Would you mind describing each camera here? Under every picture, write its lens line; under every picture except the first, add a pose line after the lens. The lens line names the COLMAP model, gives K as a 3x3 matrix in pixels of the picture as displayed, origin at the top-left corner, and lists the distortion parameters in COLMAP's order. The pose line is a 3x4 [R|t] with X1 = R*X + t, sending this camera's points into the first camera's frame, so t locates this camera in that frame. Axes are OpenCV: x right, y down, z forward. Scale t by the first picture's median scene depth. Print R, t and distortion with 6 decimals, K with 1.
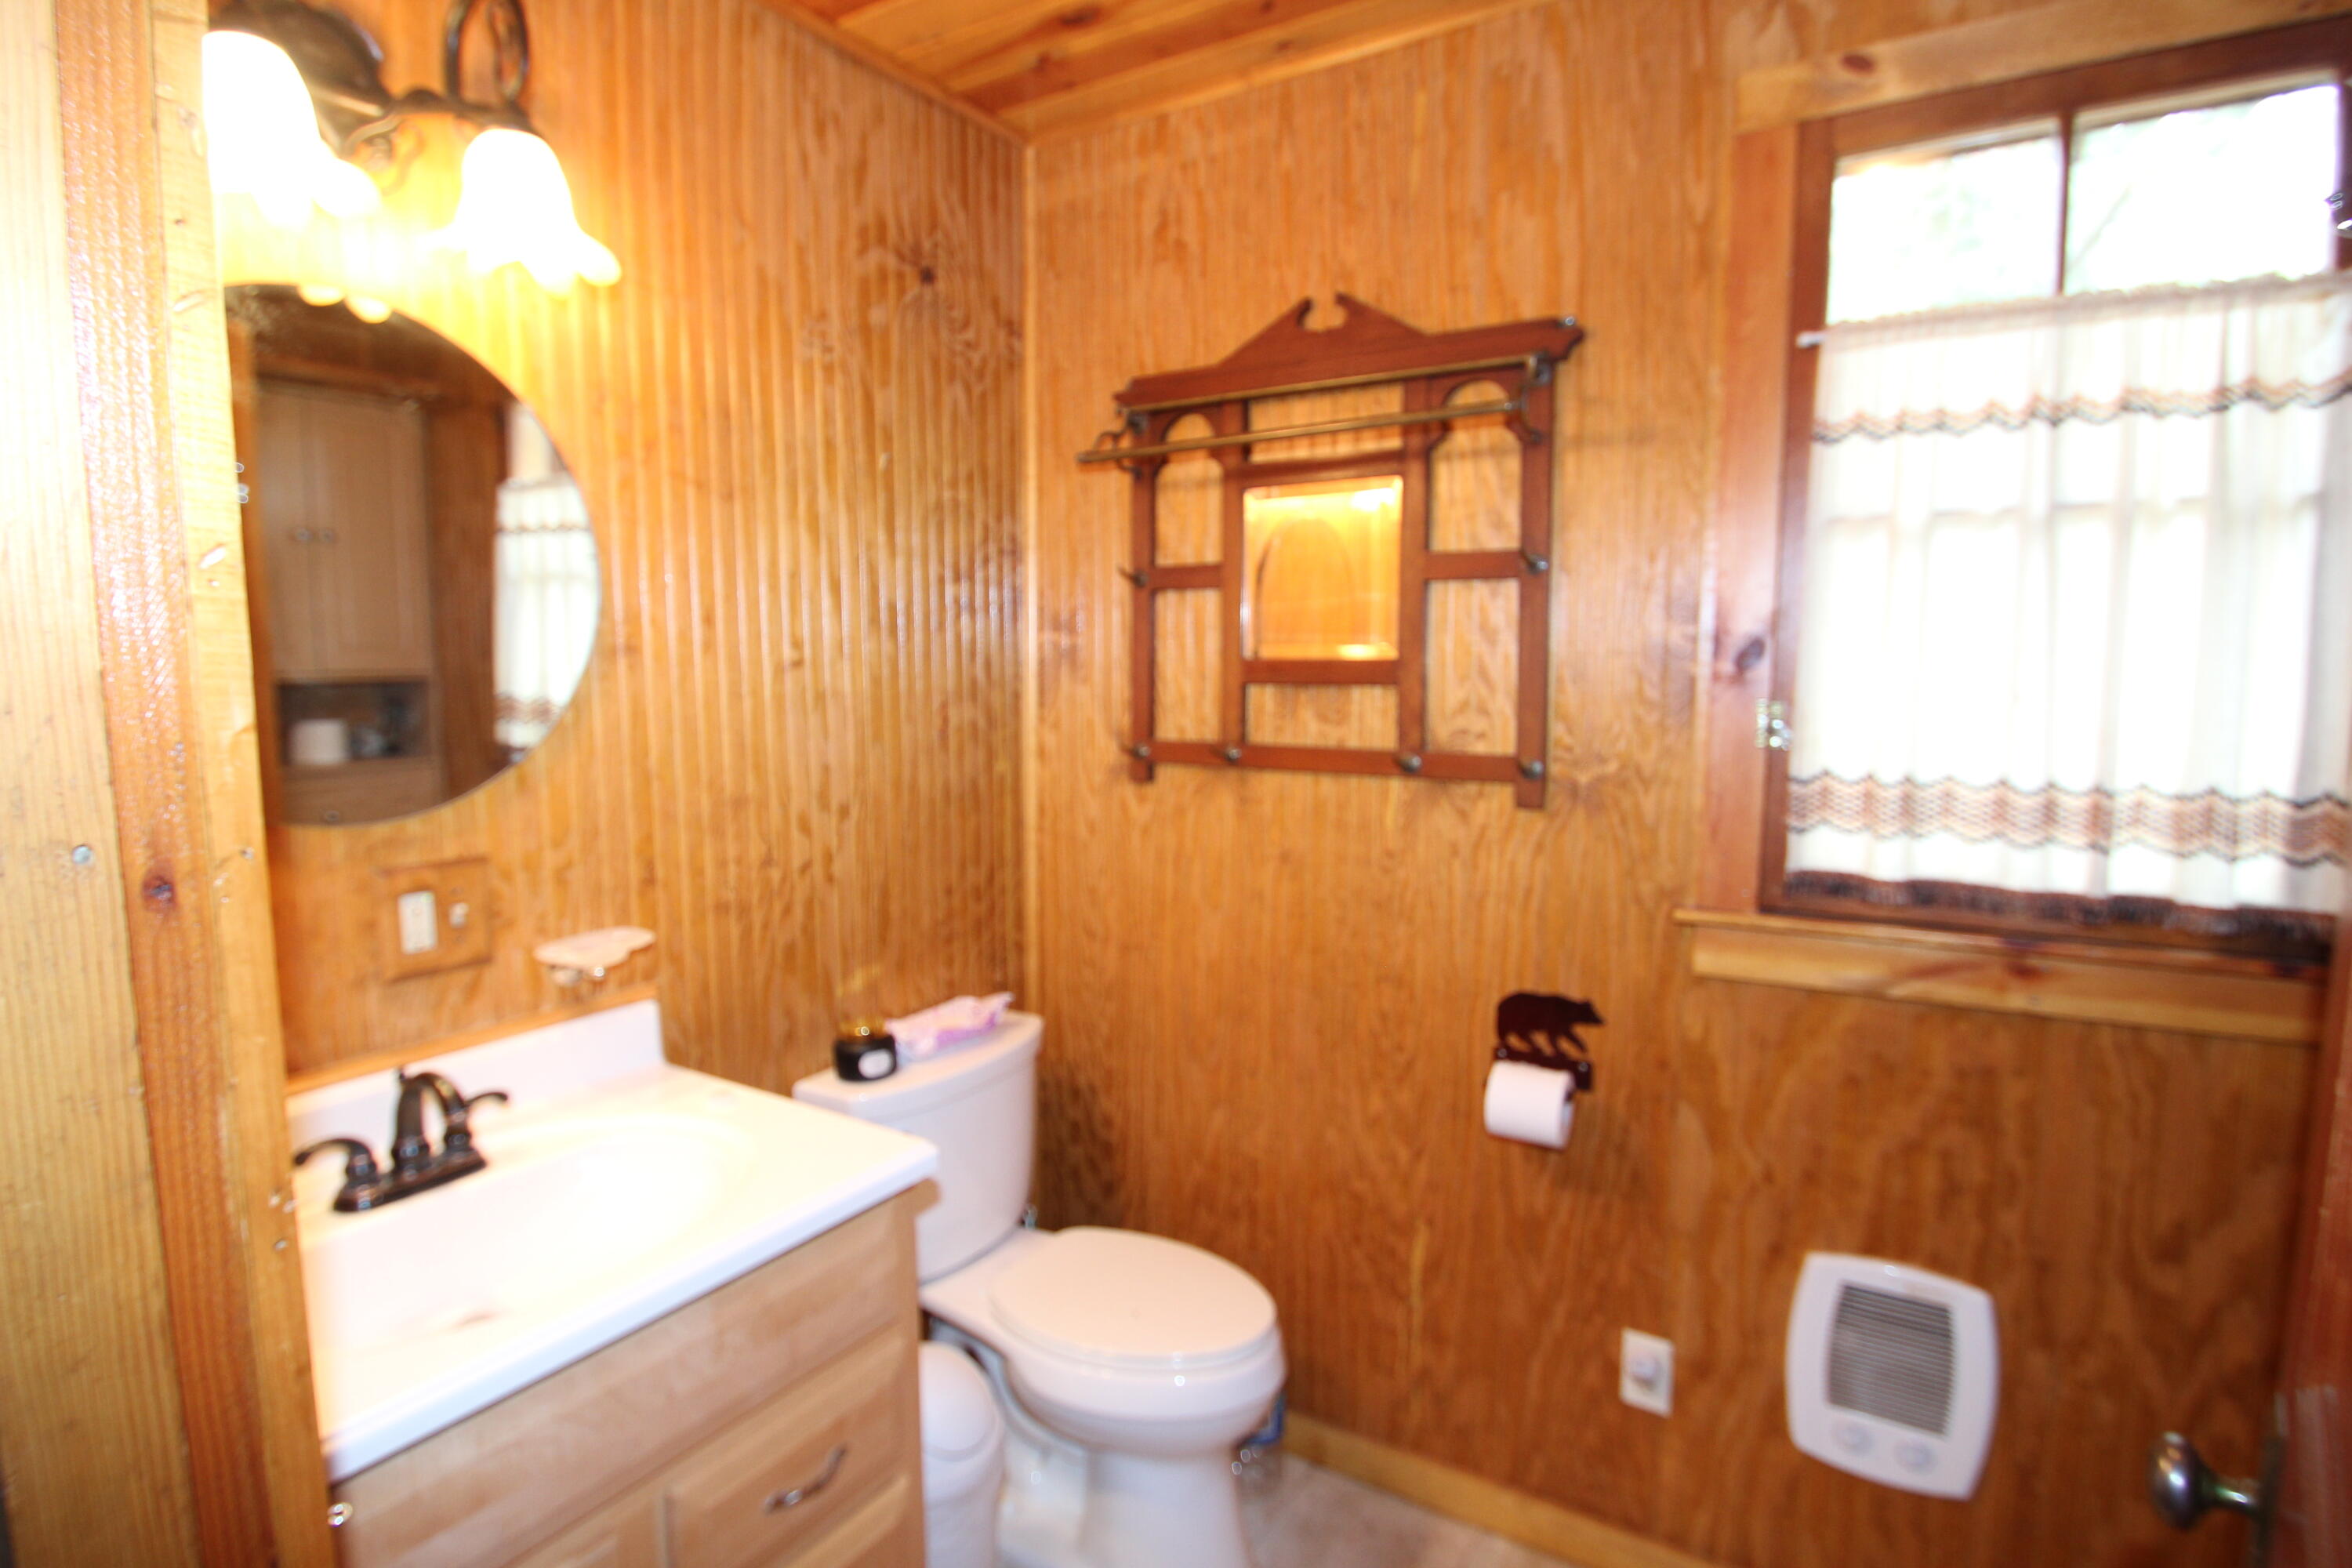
lens RADIAL K [[1210.3, 0, 1161.5], [0, 1210.3, 789.7], [0, 0, 1]] dist [-0.001634, -0.013049]
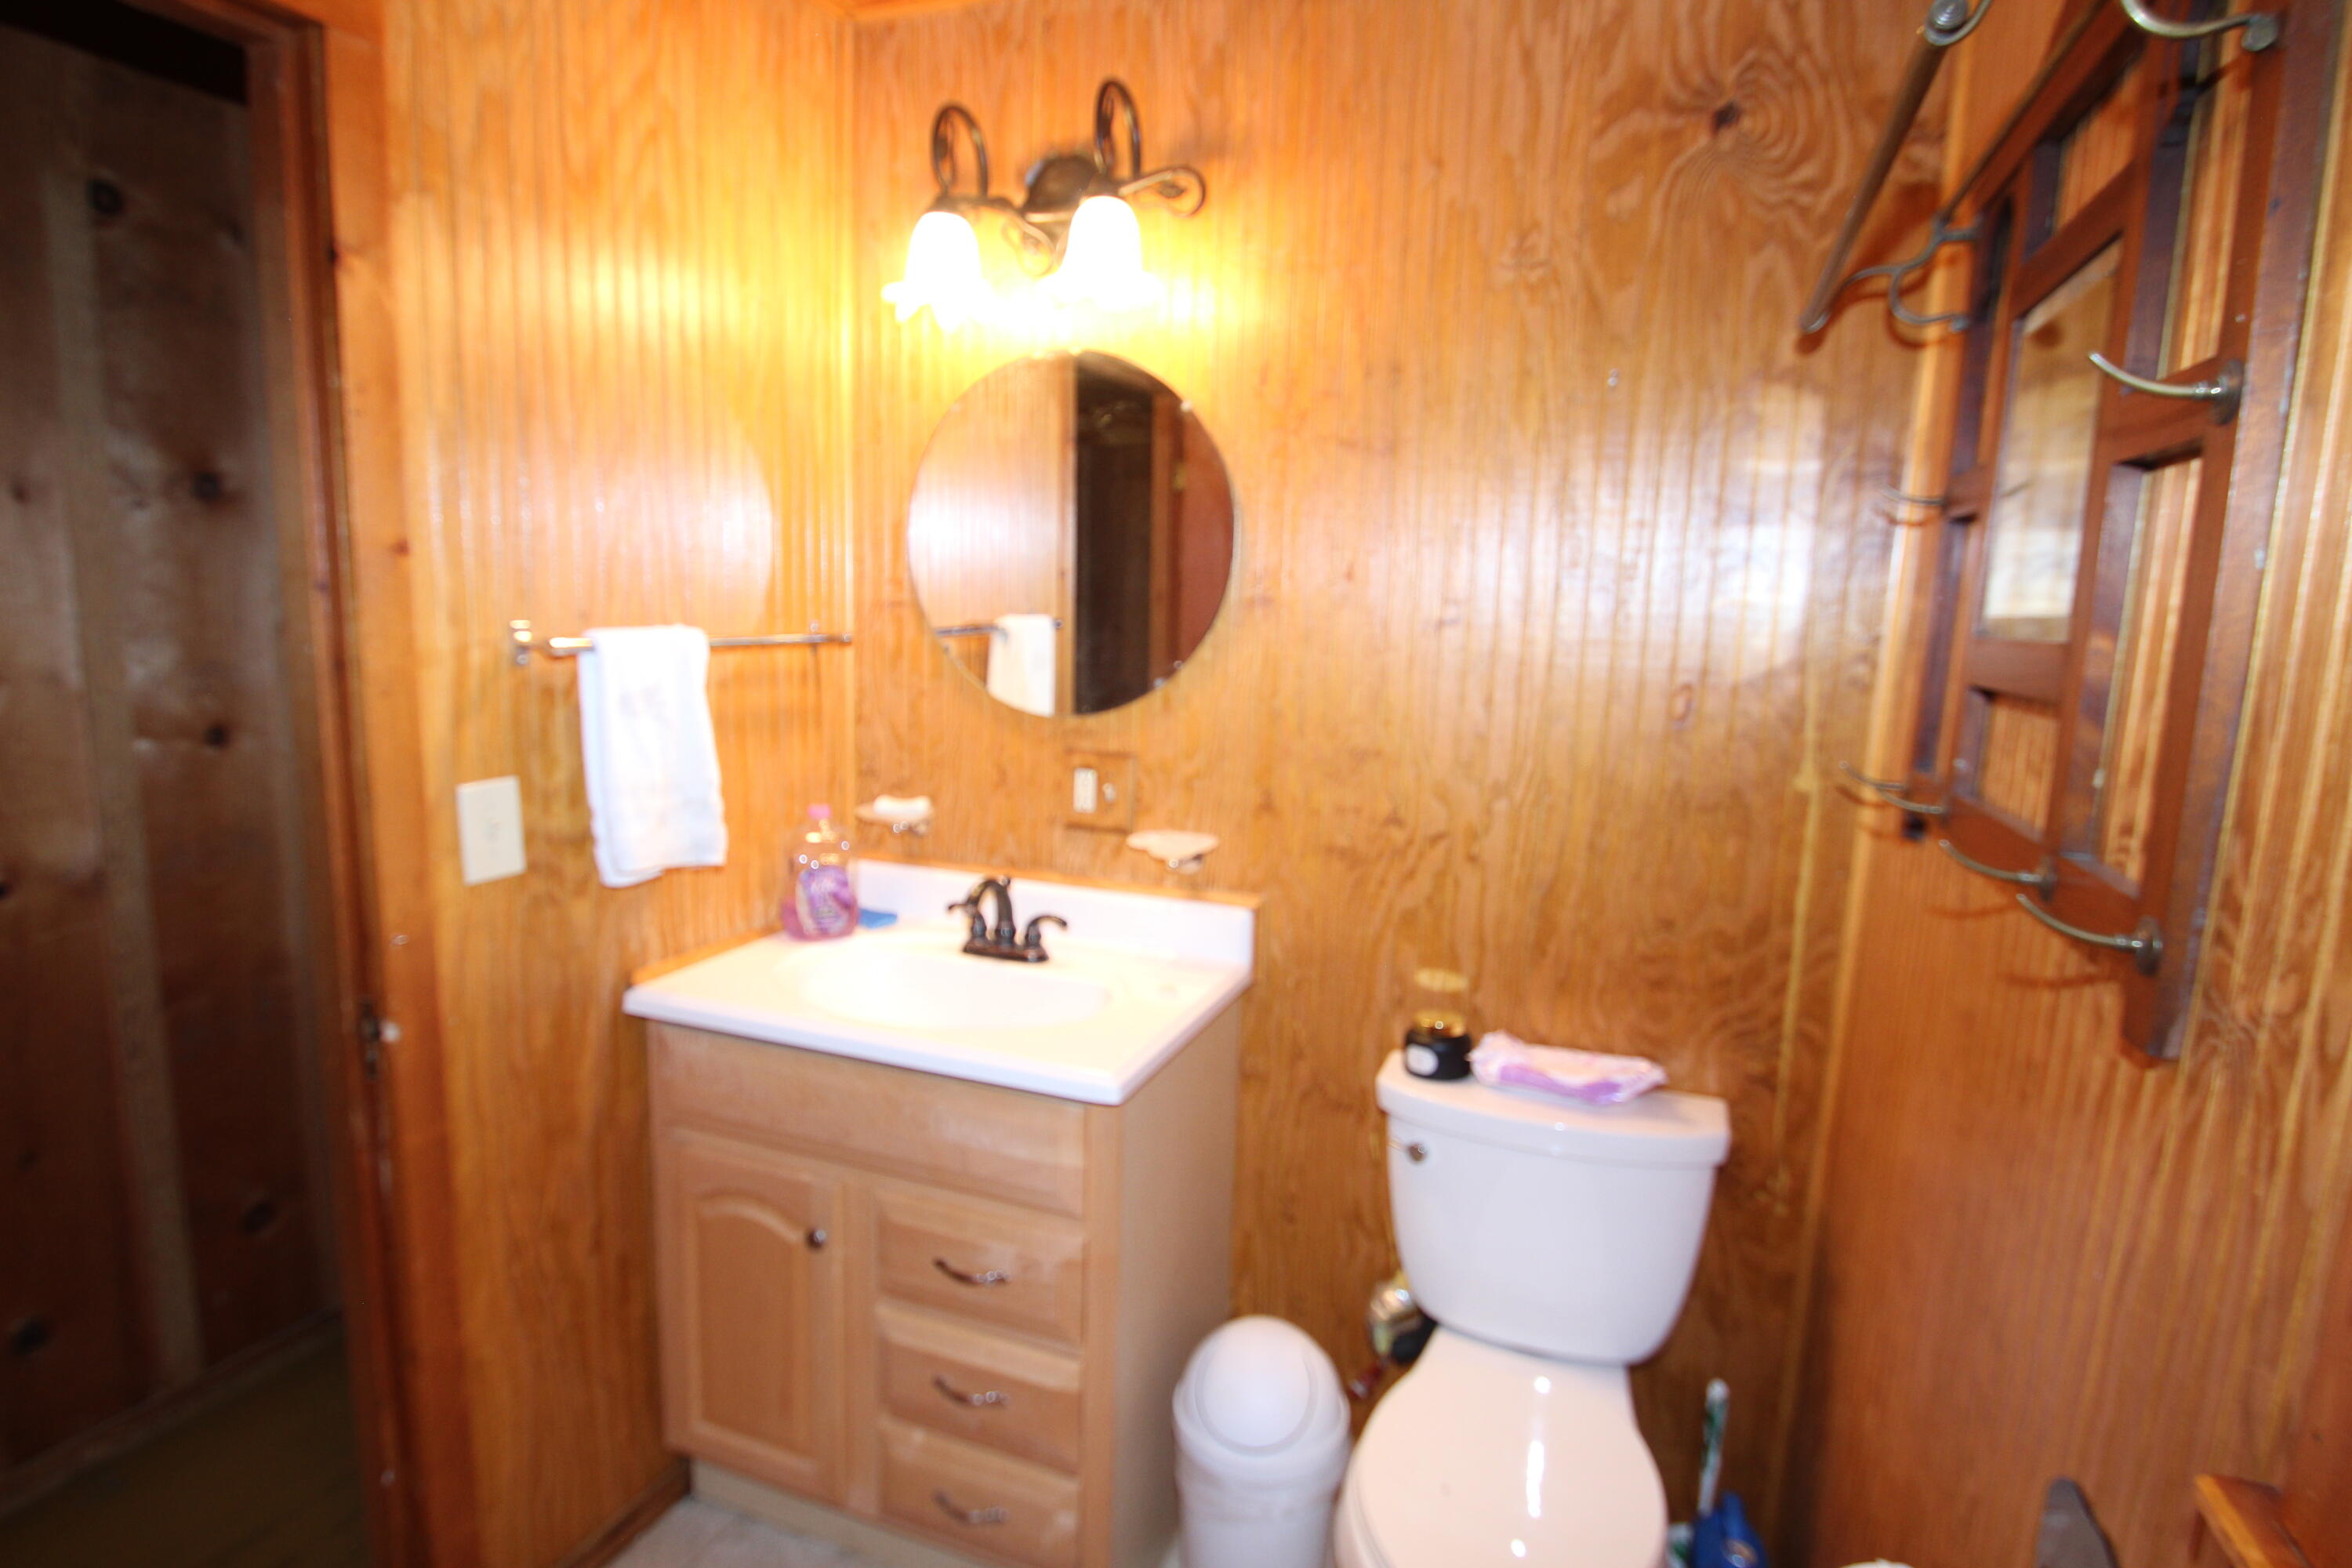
lens RADIAL K [[1210.3, 0, 1161.5], [0, 1210.3, 789.7], [0, 0, 1]] dist [-0.001634, -0.013049]
pose [[0.188162, 0.159169, -0.969155, 0.756952], [-0.137901, 0.981287, 0.134388, -0.091883], [0.972409, 0.108361, 0.206590, 0.772198]]
